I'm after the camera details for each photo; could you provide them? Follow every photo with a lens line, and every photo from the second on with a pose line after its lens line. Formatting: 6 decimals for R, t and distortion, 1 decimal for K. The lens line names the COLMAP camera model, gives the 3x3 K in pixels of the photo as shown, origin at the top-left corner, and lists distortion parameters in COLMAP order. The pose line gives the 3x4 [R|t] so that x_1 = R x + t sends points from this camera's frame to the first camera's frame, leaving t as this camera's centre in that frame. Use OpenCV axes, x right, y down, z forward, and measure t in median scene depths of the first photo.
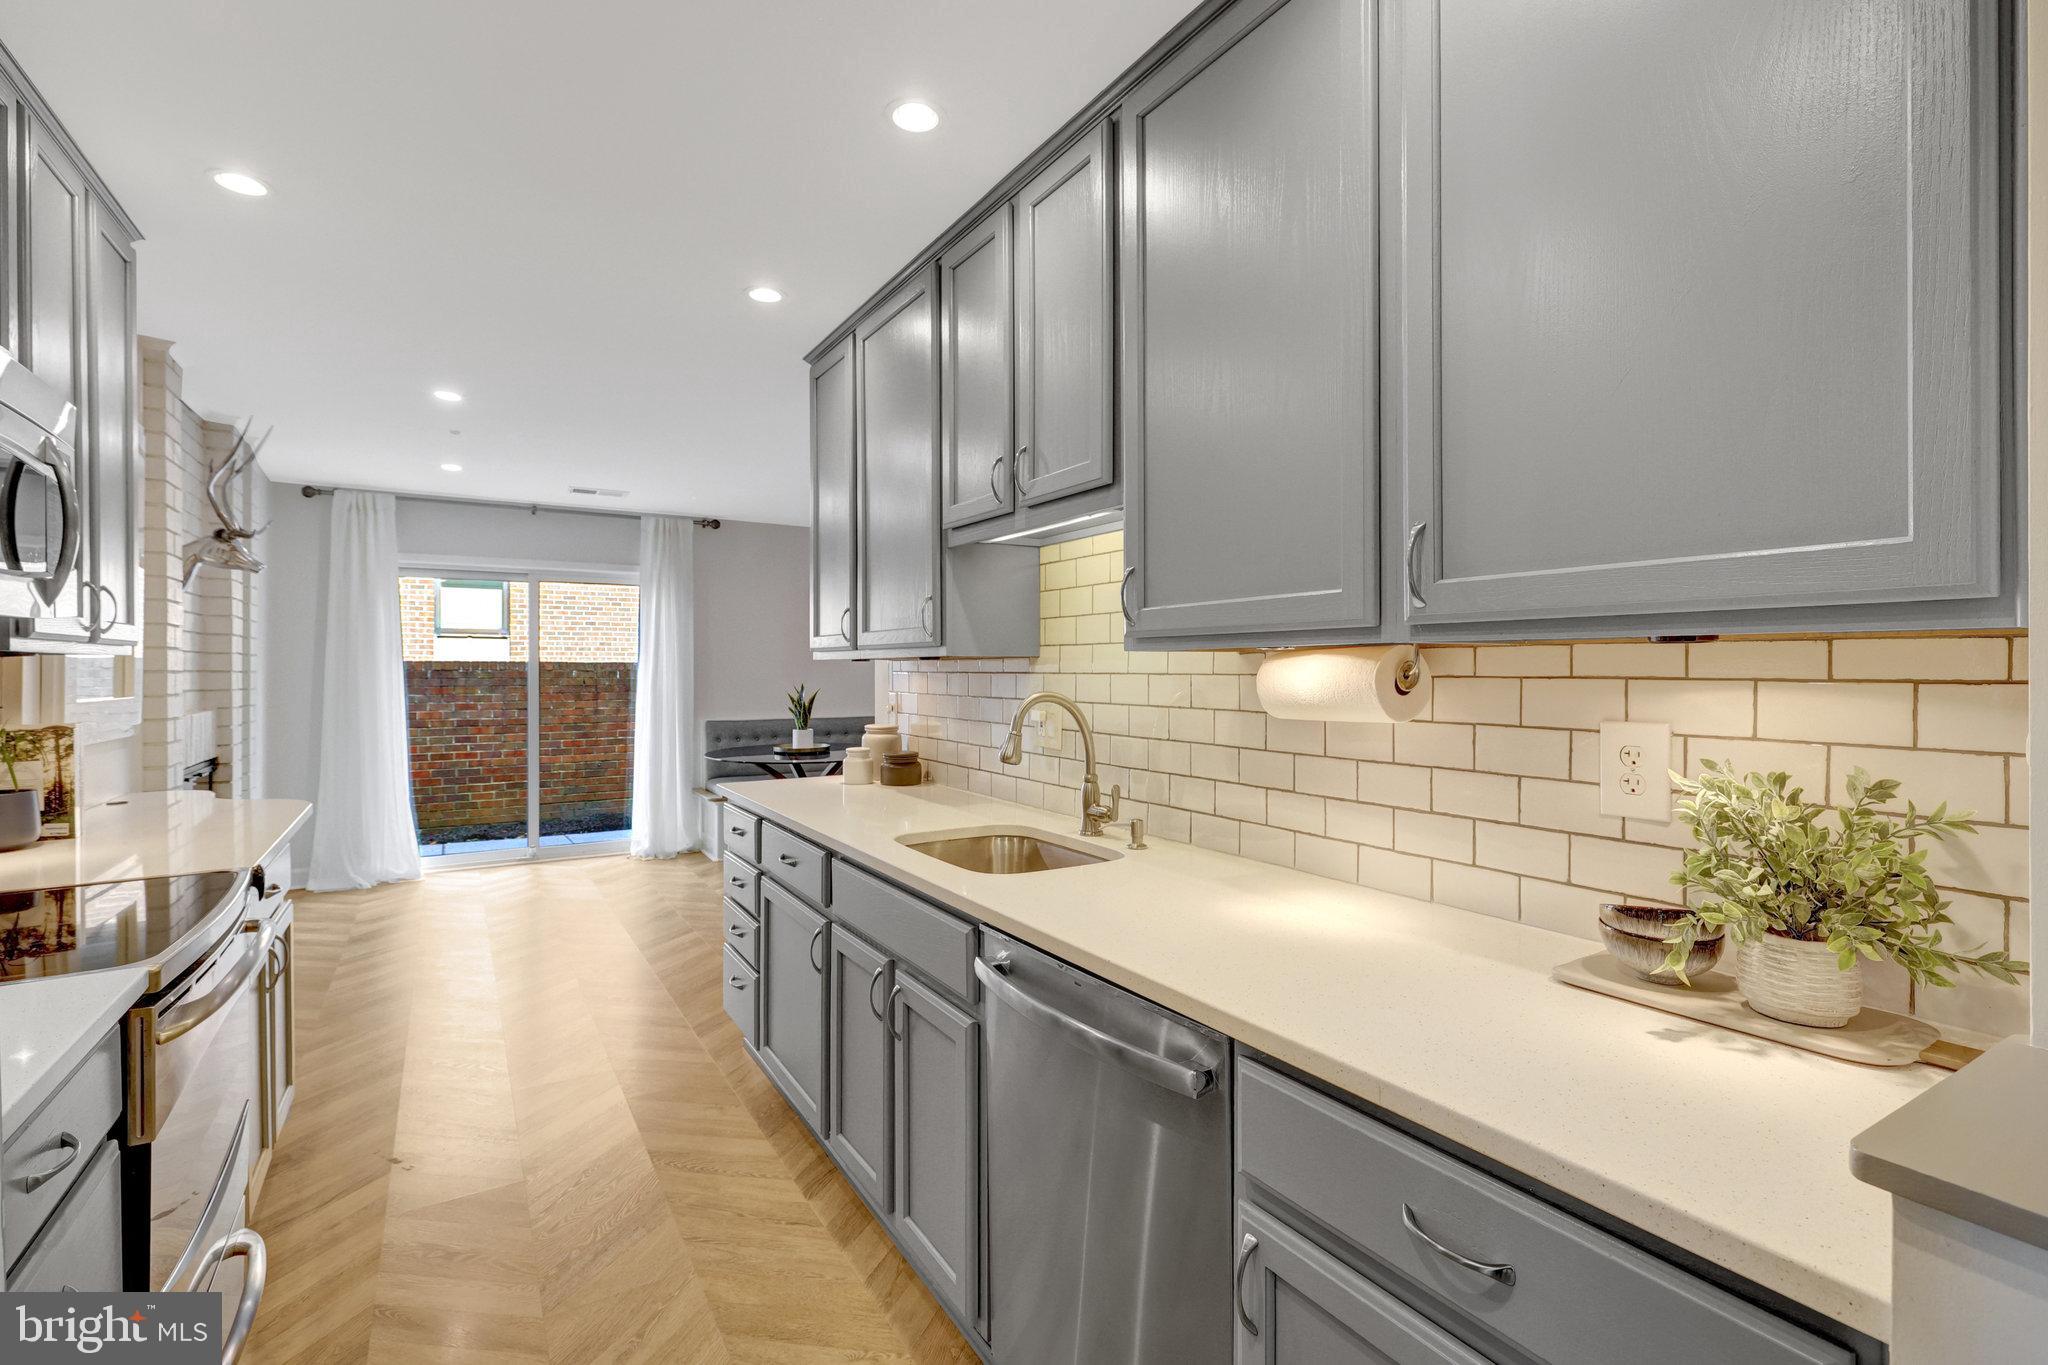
lens RADIAL K [[971.6, 0, 1082.4], [0, 971.6, 694.7], [0, 0, 1]] dist [0.000165, 0.000413]
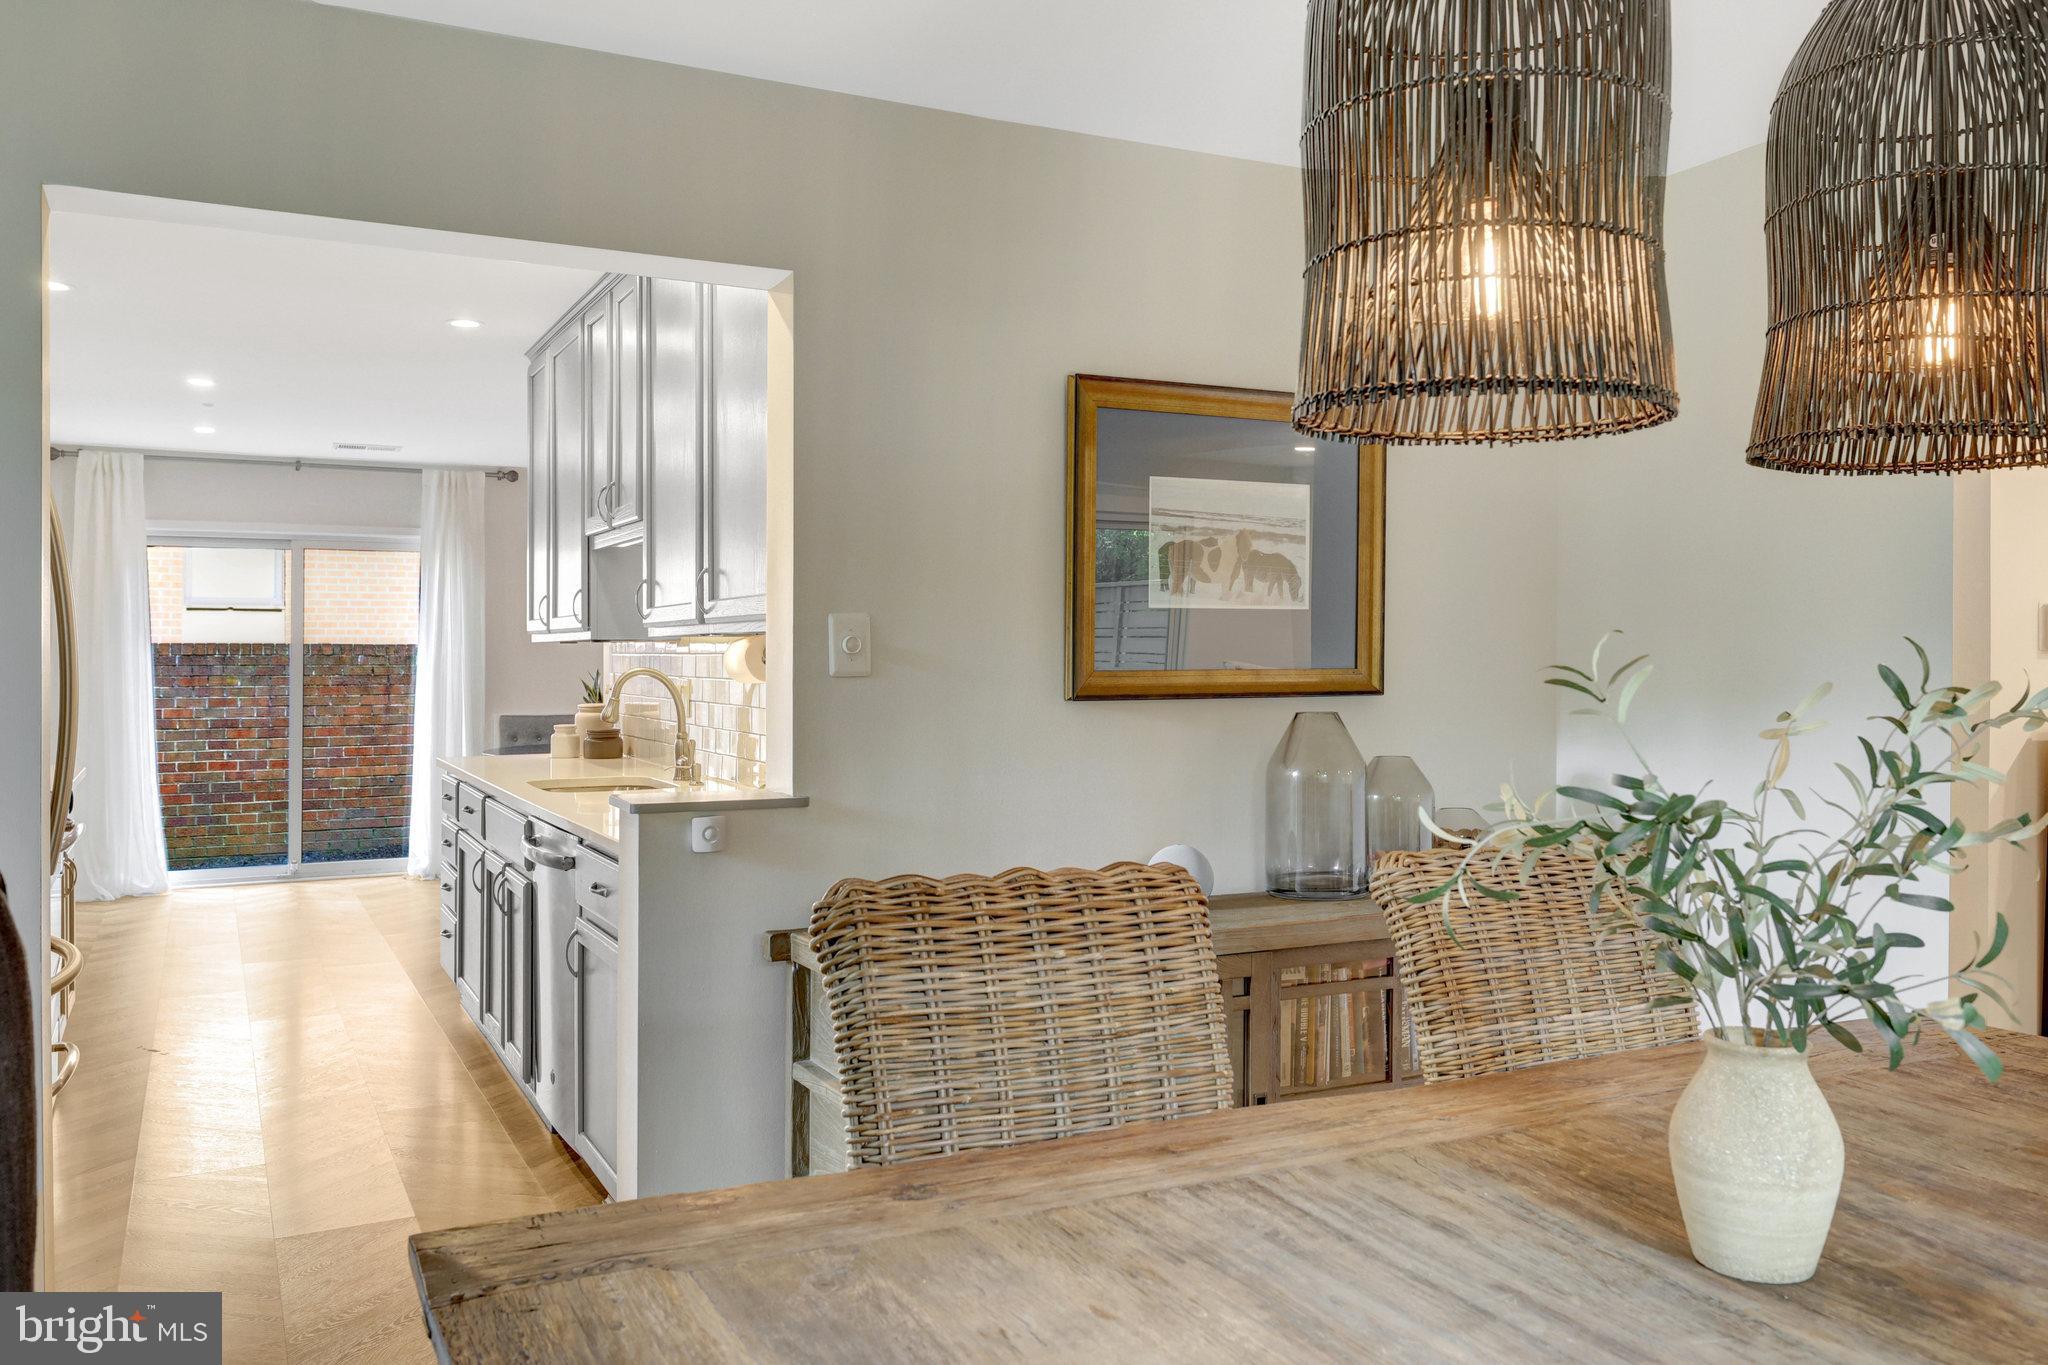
lens RADIAL K [[1634.5, 0, 1024.0], [0, 1634.5, 682.5], [0, 0, 1]] dist [0.045826, -0.004578]
pose [[0.993242, 0.001088, -0.116056, 0.218870], [-0.002133, 0.999958, -0.008881, 0.010510], [0.116041, 0.009069, 0.993203, -0.334102]]
